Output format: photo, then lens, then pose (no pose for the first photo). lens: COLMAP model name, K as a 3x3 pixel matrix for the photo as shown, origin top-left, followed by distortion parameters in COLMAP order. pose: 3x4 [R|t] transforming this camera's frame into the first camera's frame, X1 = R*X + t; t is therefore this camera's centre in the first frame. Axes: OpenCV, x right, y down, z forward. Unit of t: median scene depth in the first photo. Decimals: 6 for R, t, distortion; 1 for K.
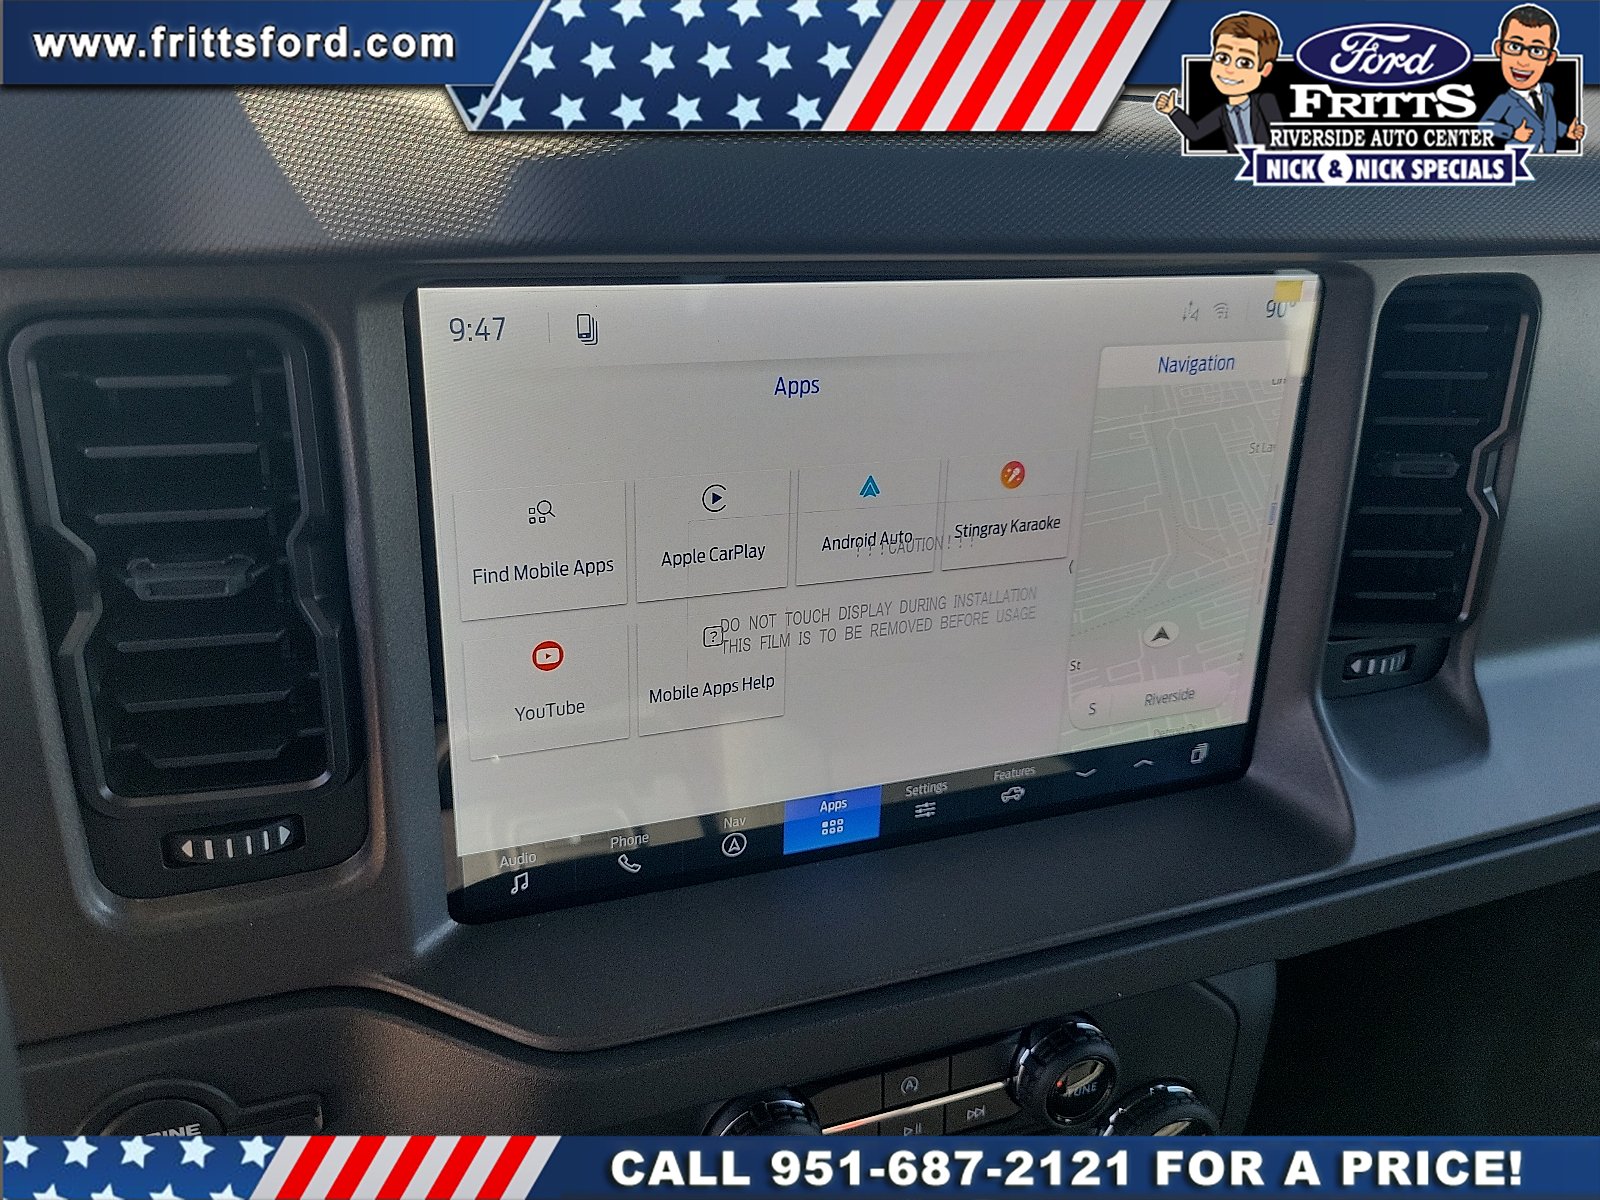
lens RADIAL K [[1300.9, 0, 800.0], [0, 1300.9, 600.0], [0, 0, 1]] dist [-0.000516, 0.000960]
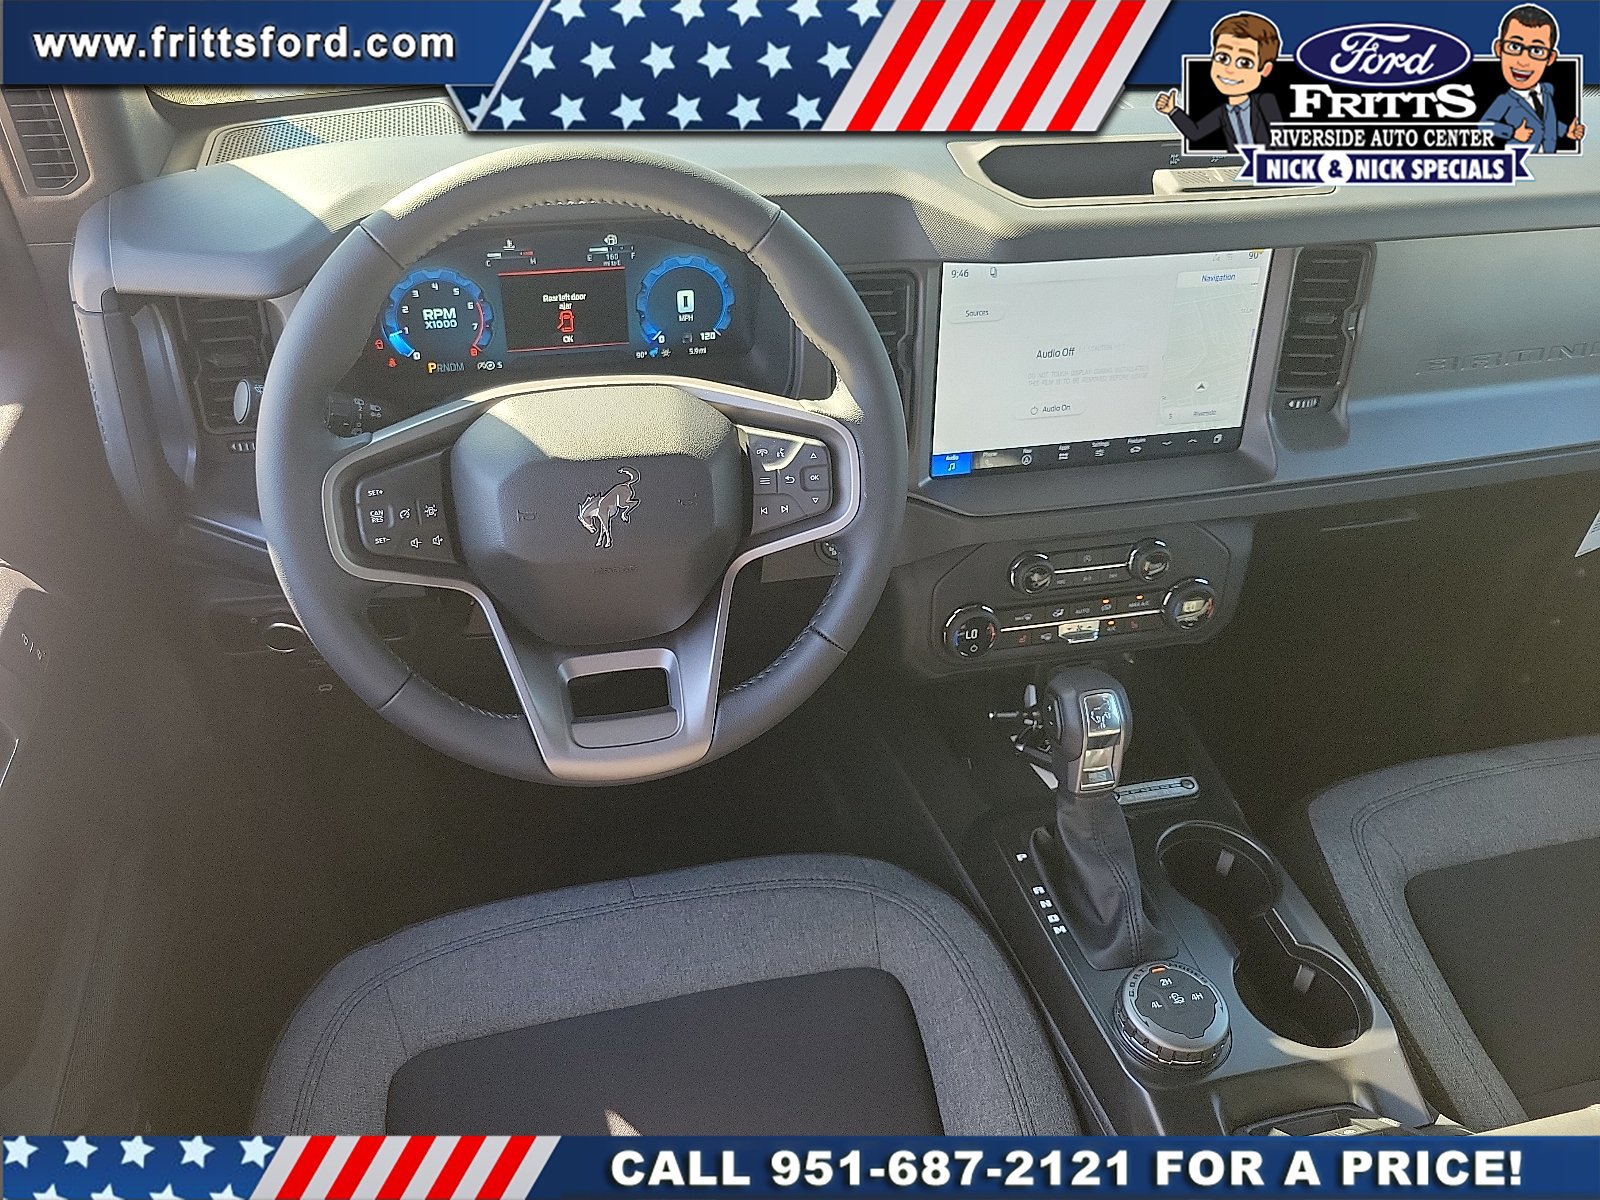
lens RADIAL K [[1300.9, 0, 800.0], [0, 1300.9, 600.0], [0, 0, 1]] dist [-0.000516, 0.000960]
pose [[0.990239, 0.044757, -0.131995, -0.132846], [-0.024321, 0.987996, 0.152551, 0.068676], [0.137238, -0.147851, 0.979441, -1.583069]]
